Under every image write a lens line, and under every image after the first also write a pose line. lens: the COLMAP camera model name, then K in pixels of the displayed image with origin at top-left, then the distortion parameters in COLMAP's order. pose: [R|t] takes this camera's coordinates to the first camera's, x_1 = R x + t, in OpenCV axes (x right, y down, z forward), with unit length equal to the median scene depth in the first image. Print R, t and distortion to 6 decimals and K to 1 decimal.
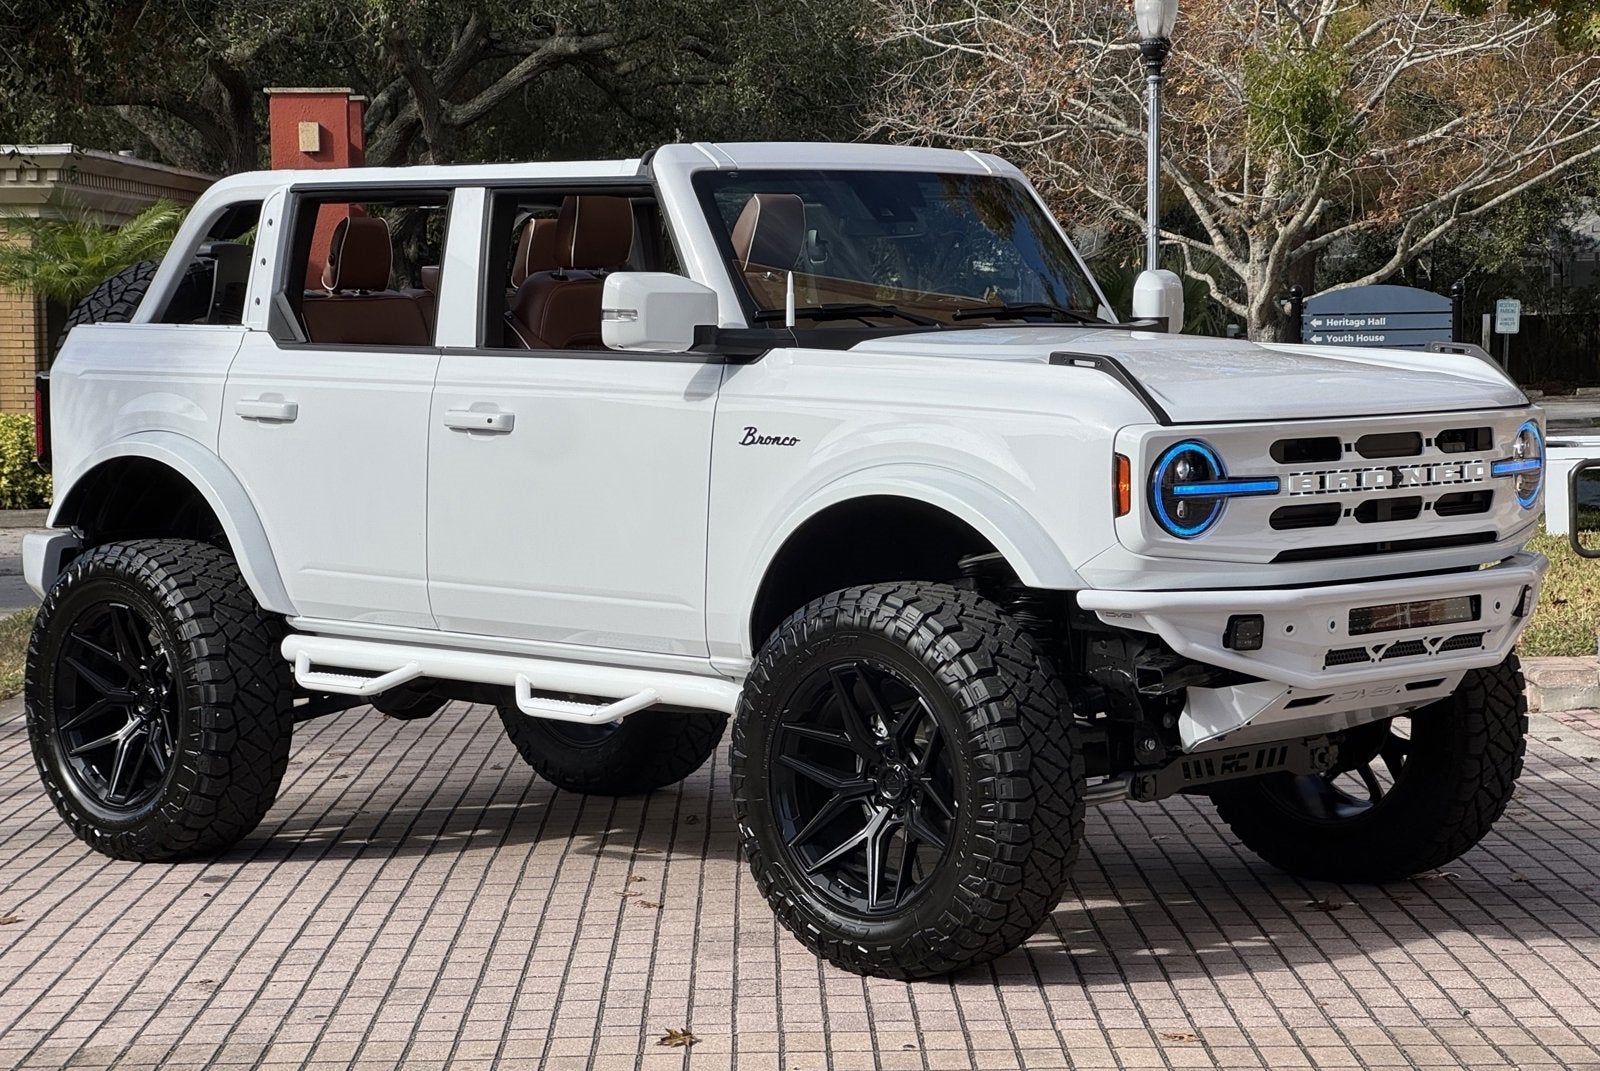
lens RADIAL K [[3696.0, 0, 818.6], [0, 3696.0, 598.9], [0, 0, 1]] dist [0.082320, 1.021232]
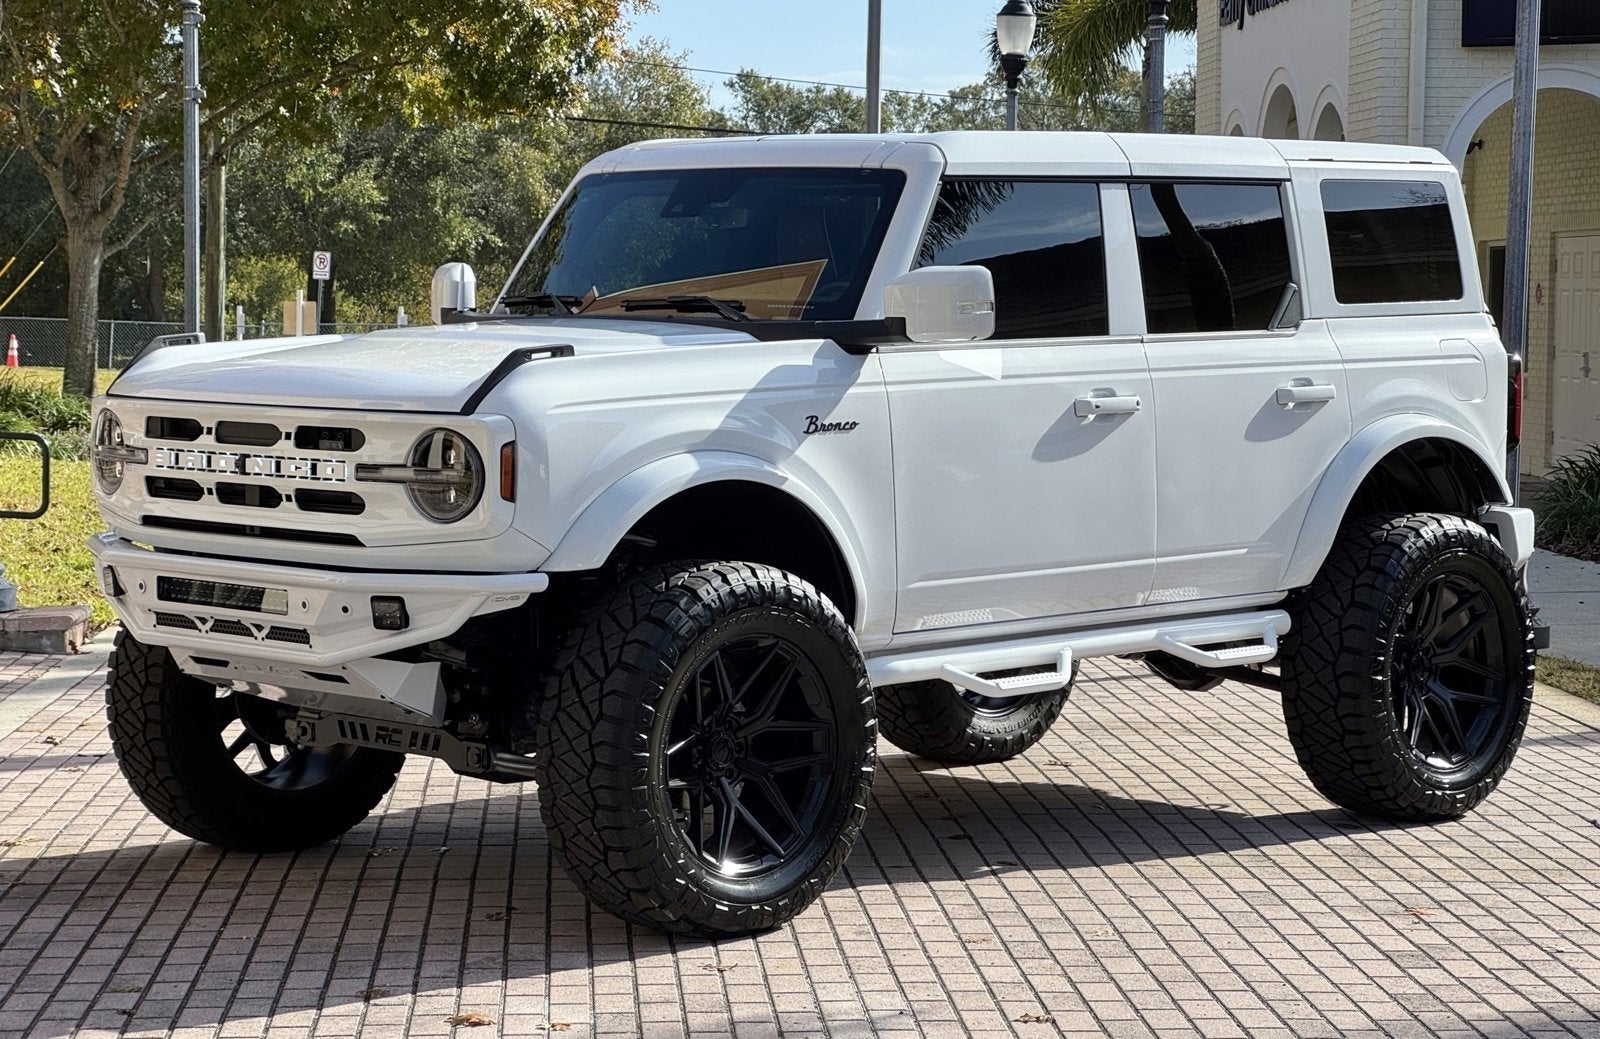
lens RADIAL K [[3653.7, 0, 801.1], [0, 3653.7, 504.6], [0, 0, 1]] dist [0.057491, 1.455001]
pose [[-0.018253, 0.074868, -0.997026, 1.153820], [-0.090170, 0.993006, 0.076217, -0.111529], [0.995759, 0.091293, -0.011374, 1.137913]]
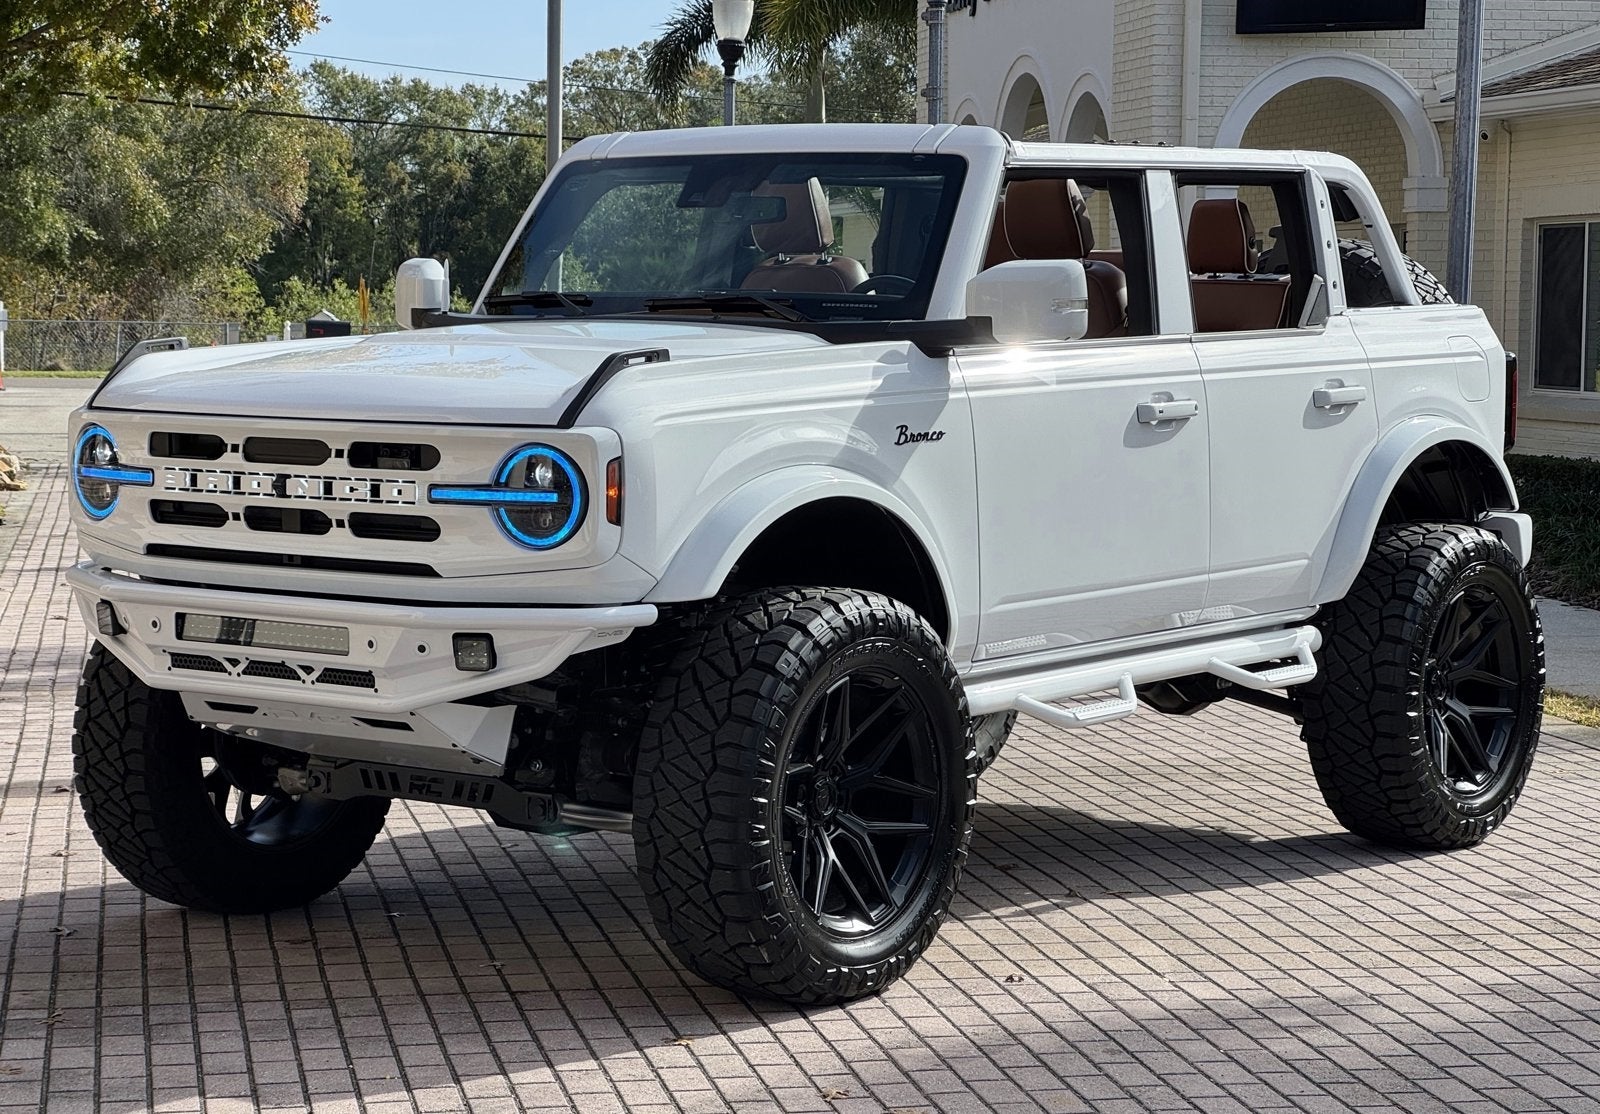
lens RADIAL K [[3684.7, 0, 805.9], [0, 3684.7, 590.3], [0, 0, 1]] dist [0.092215, 0.851556]
pose [[0.109719, 0.097502, -0.989169, 1.060105], [-0.087890, 0.992231, 0.088055, -0.097225], [0.990069, 0.077277, 0.117436, 0.995334]]
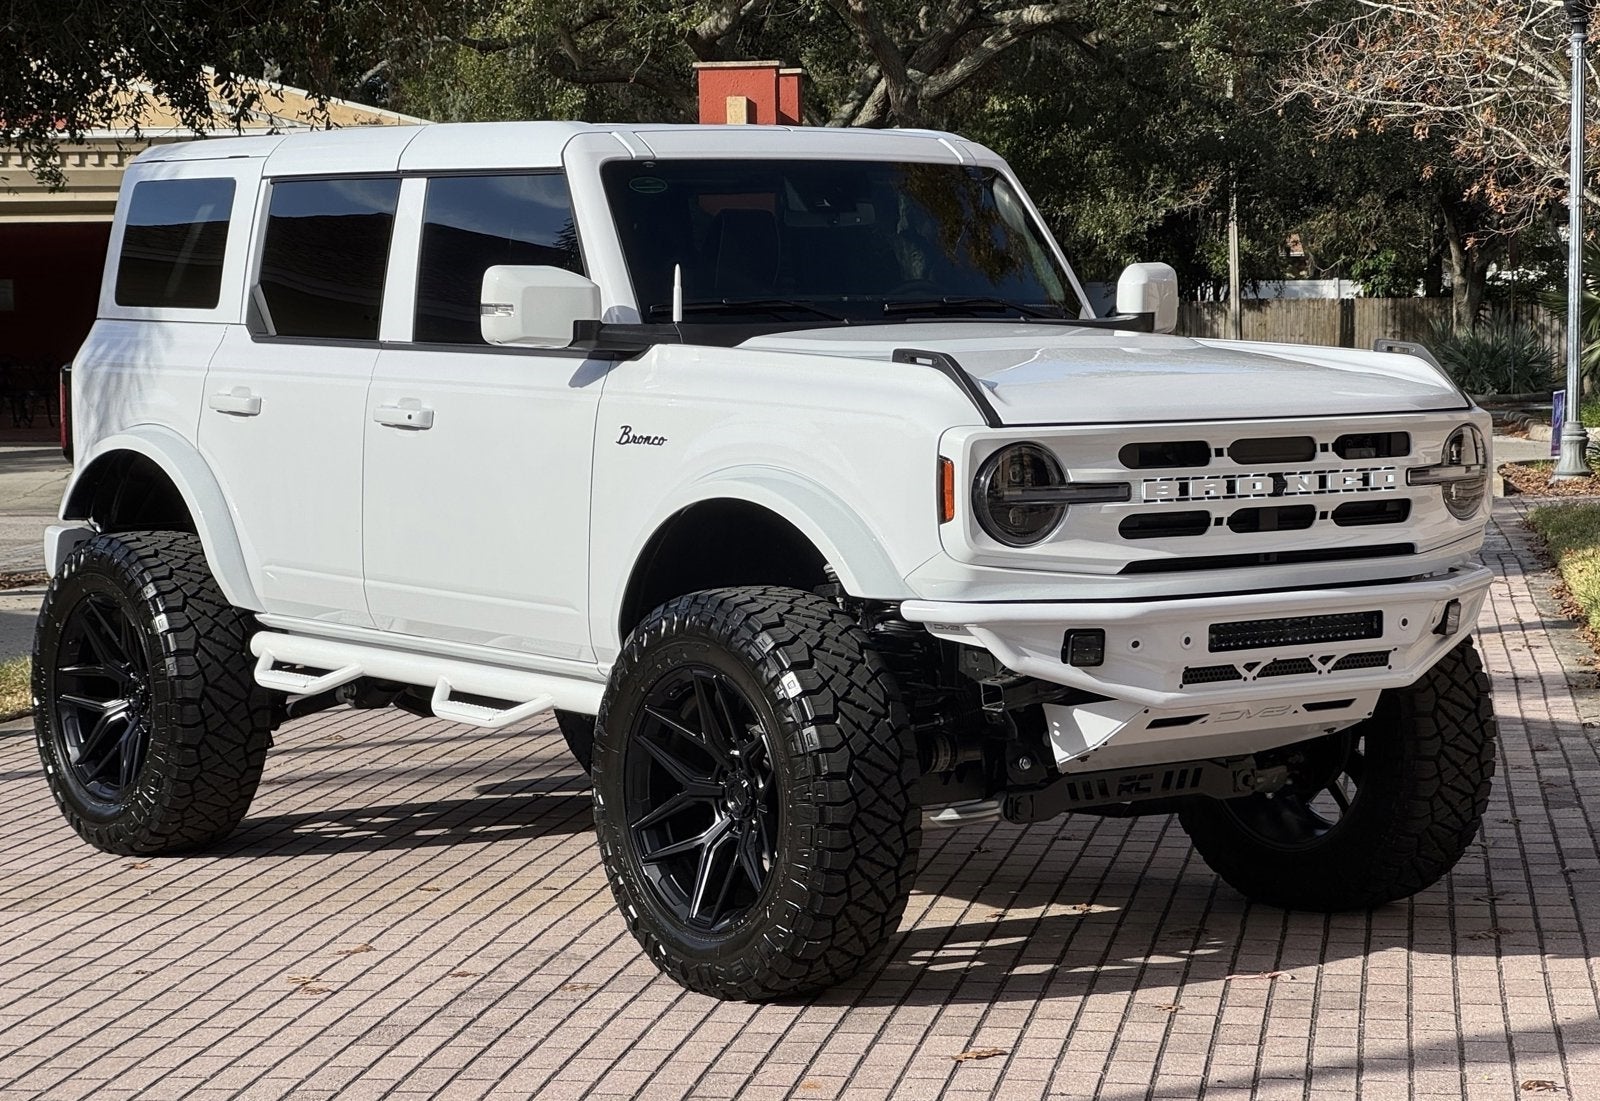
lens RADIAL K [[3711.3, 0, 778.5], [0, 3711.3, 545.2], [0, 0, 1]] dist [0.085287, 0.907695]
pose [[0.987215, 0.012109, -0.158931, 0.175525], [-0.013932, 0.999849, -0.010355, -0.005712], [0.158782, 0.012437, 0.987235, 0.048208]]
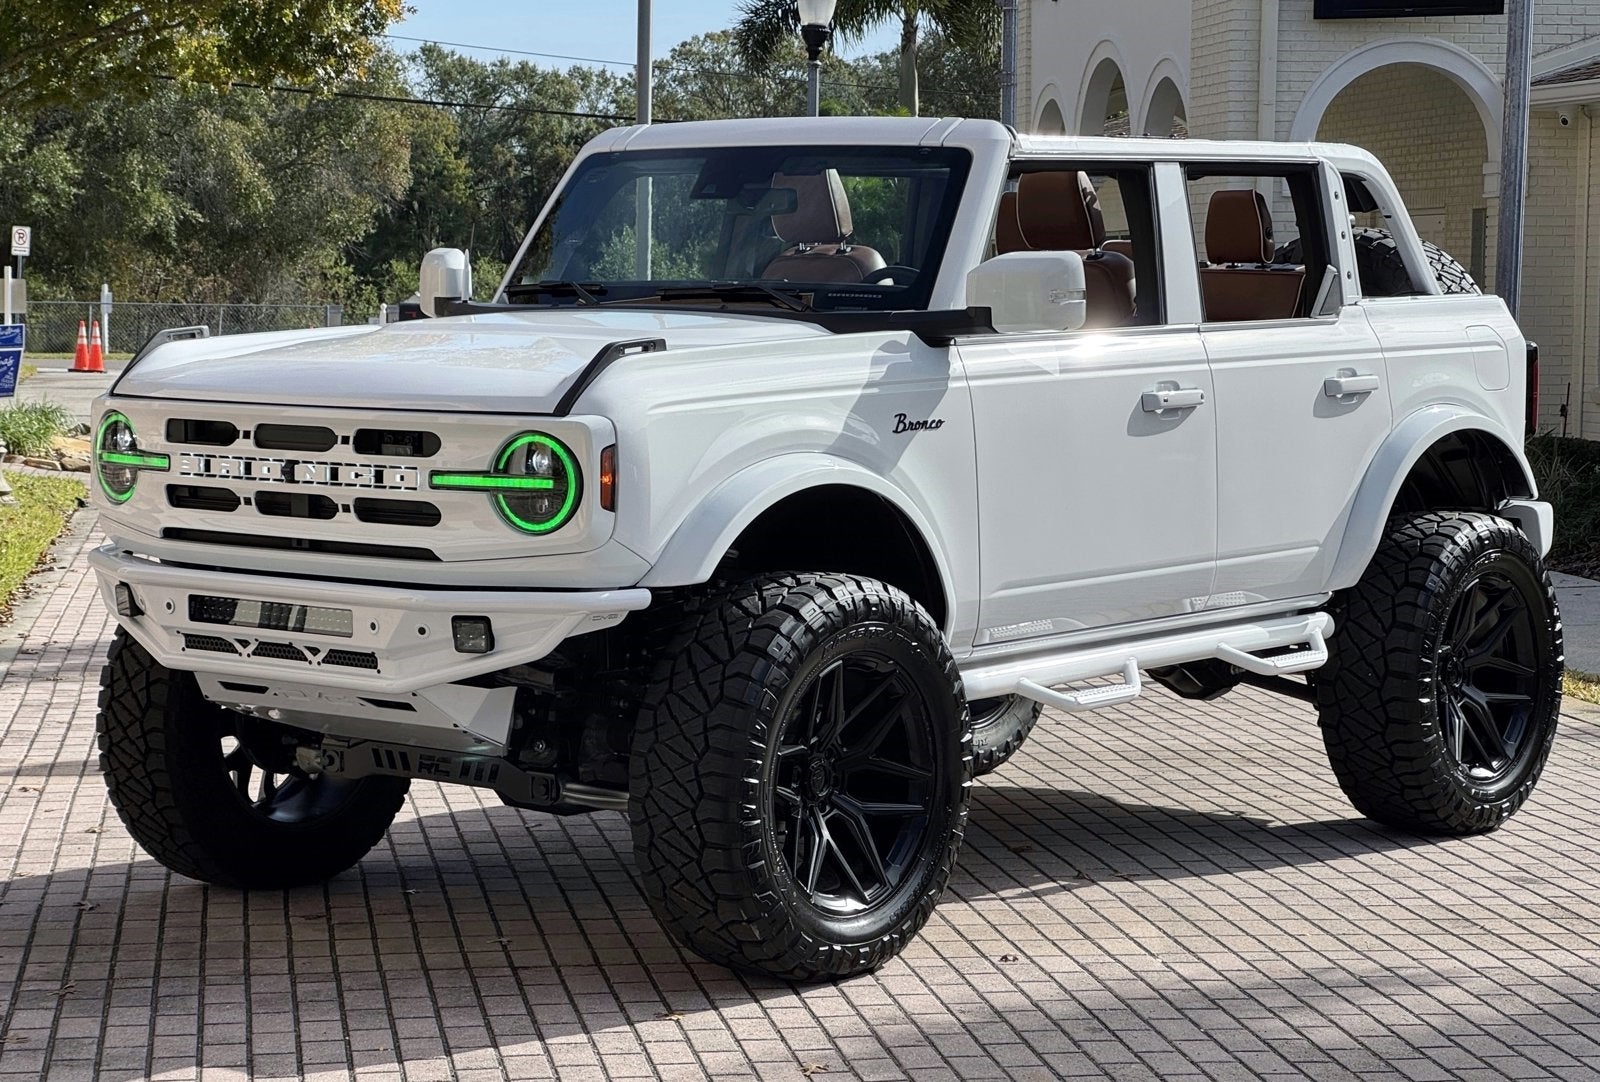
lens RADIAL K [[3716.9, 0, 800.0], [0, 3716.9, 541.0], [0, 0, 1]] dist [0.085887, 1.049265]
pose [[0.076652, 0.089007, -0.993077, 1.089364], [-0.088861, 0.992654, 0.082110, -0.102556], [0.993090, 0.081952, 0.083998, 1.022370]]
